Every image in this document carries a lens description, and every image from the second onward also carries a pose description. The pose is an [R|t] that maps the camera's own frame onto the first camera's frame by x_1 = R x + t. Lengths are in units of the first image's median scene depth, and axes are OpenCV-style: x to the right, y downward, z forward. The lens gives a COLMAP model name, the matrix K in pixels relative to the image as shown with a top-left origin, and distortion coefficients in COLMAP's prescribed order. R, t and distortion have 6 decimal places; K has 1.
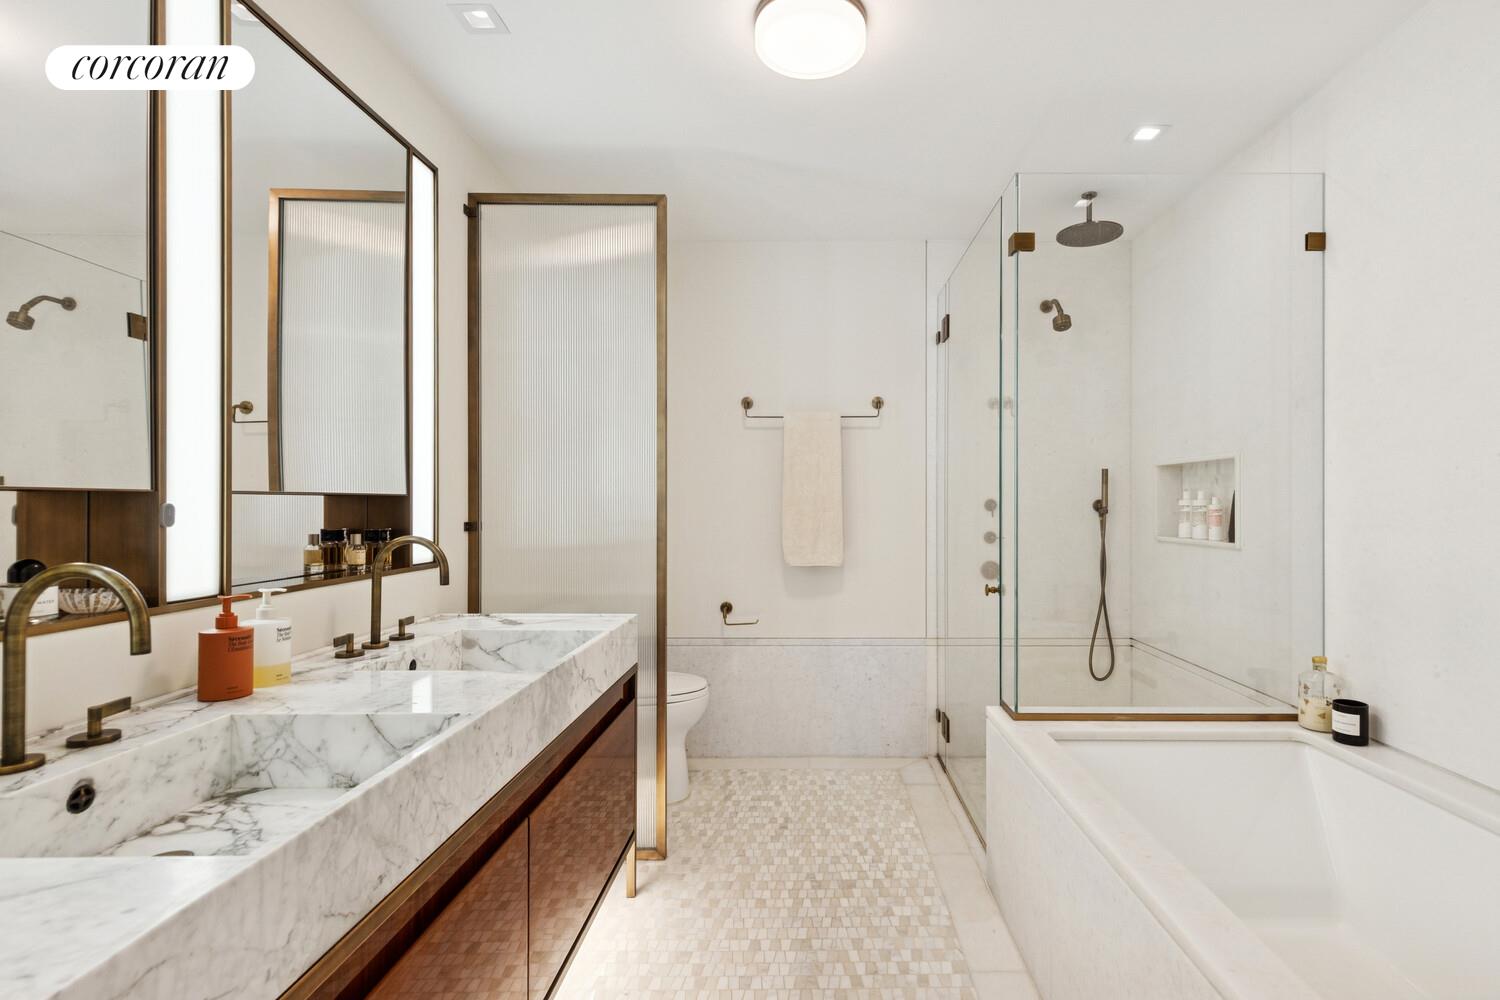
lens RADIAL K [[683.9, 0, 753.2], [0, 683.9, 496.3], [0, 0, 1]] dist [0.005127, 0.001228]
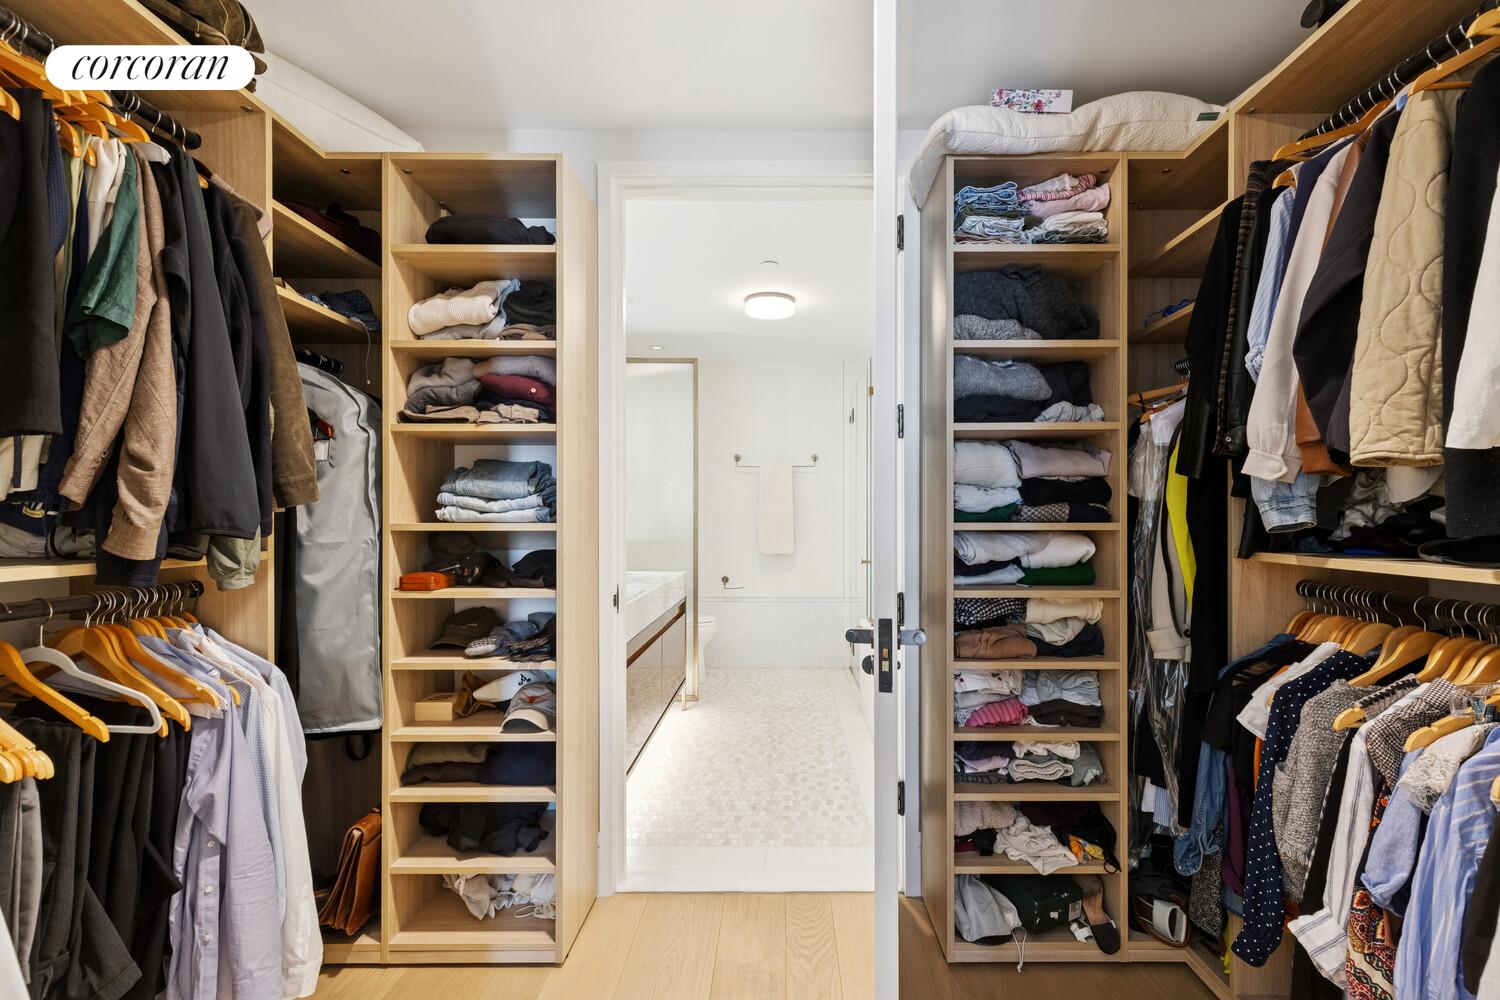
lens RADIAL K [[683.9, 0, 750.1], [0, 683.9, 504.3], [0, 0, 1]] dist [0.005127, 0.001228]
pose [[0.999647, 0.000076, 0.026558, -0.024862], [0.000250, 0.999925, -0.012264, -0.001471], [-0.026557, 0.012266, 0.999572, -0.744288]]
